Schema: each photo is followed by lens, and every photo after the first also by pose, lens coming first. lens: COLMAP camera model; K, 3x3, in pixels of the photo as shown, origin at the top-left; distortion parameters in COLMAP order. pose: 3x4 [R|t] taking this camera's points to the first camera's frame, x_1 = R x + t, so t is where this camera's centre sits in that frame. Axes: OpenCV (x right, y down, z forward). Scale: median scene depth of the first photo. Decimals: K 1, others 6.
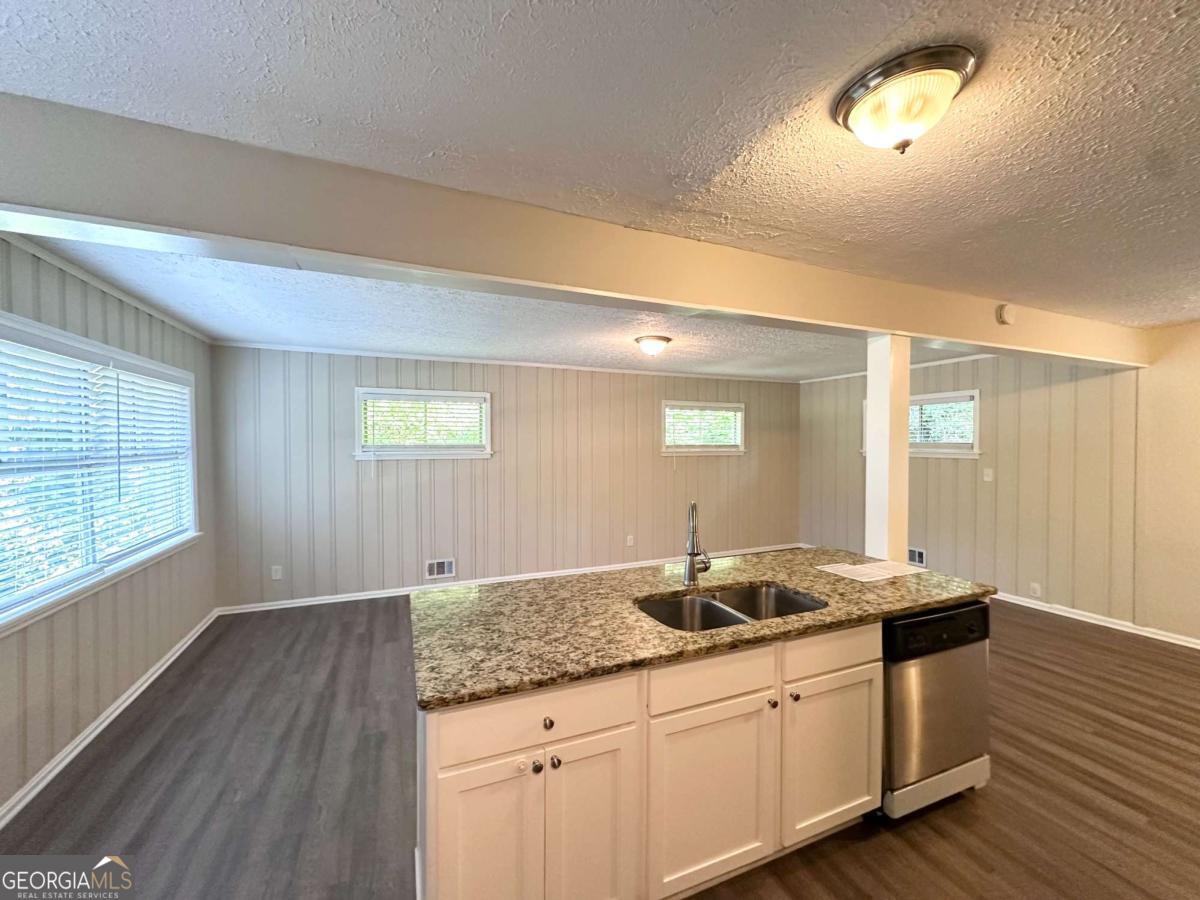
lens RADIAL K [[480.4, 0, 599.8], [0, 480.4, 447.7], [0, 0, 1]] dist [-0.003897, 0.000102]
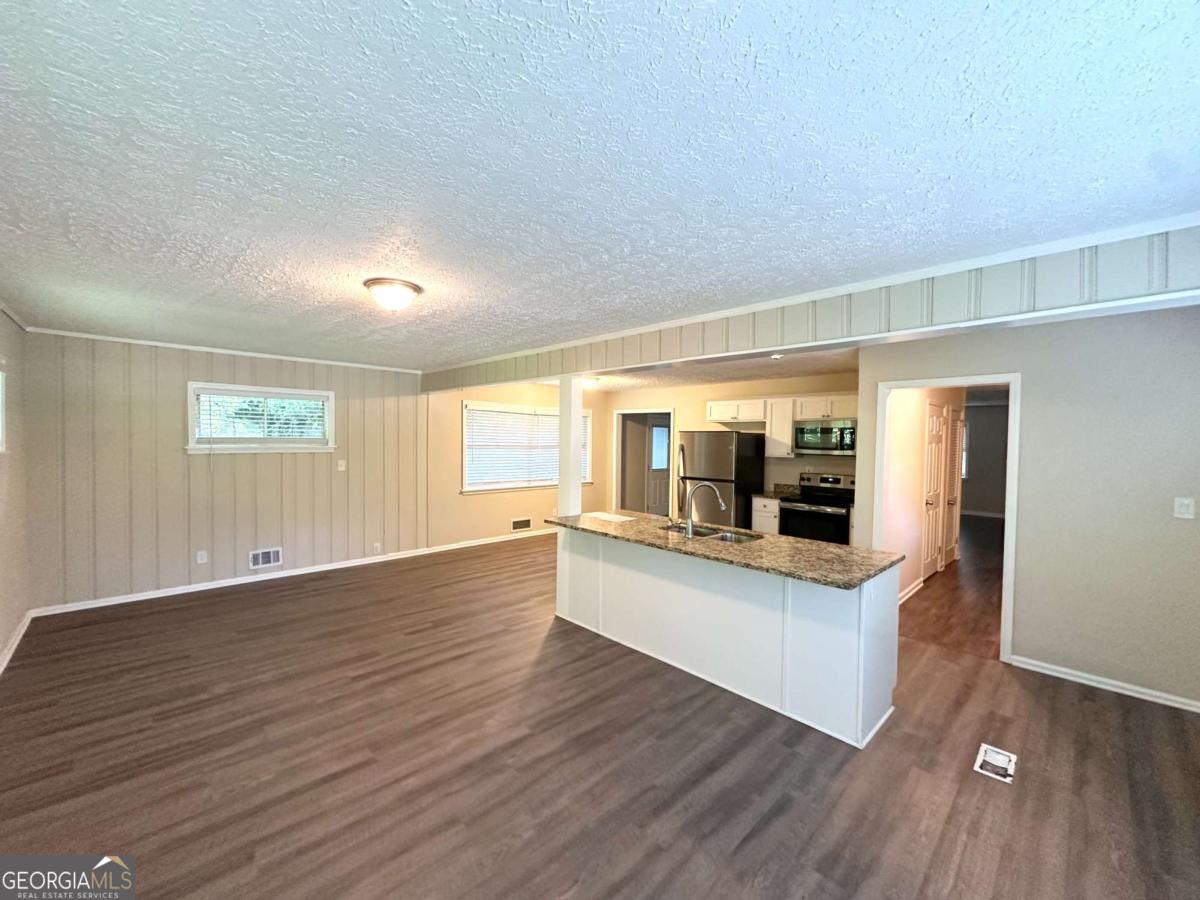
lens RADIAL K [[480.4, 0, 597.3], [0, 480.4, 449.3], [0, 0, 1]] dist [-0.003897, 0.000102]
pose [[-0.352264, -0.027436, 0.935498, -1.173313], [-0.003222, 0.999600, 0.028103, -0.041863], [-0.935895, 0.006885, -0.352212, 1.874312]]
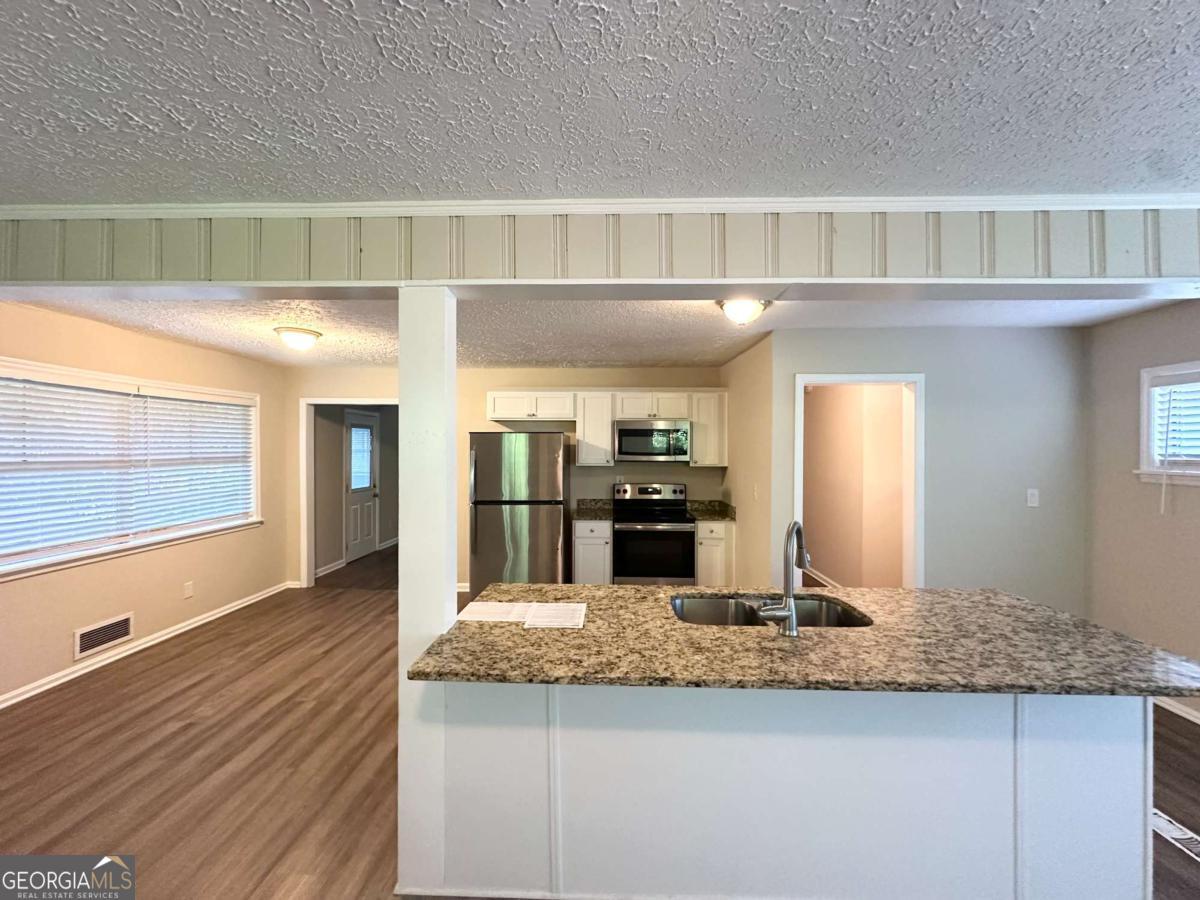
lens RADIAL K [[480.4, 0, 603.2], [0, 480.4, 449.2], [0, 0, 1]] dist [-0.003897, 0.000102]
pose [[-0.906441, -0.004544, 0.422308, 0.138904], [0.001555, 0.999899, 0.014096, -0.028856], [-0.422329, 0.013434, -0.906343, 1.891770]]
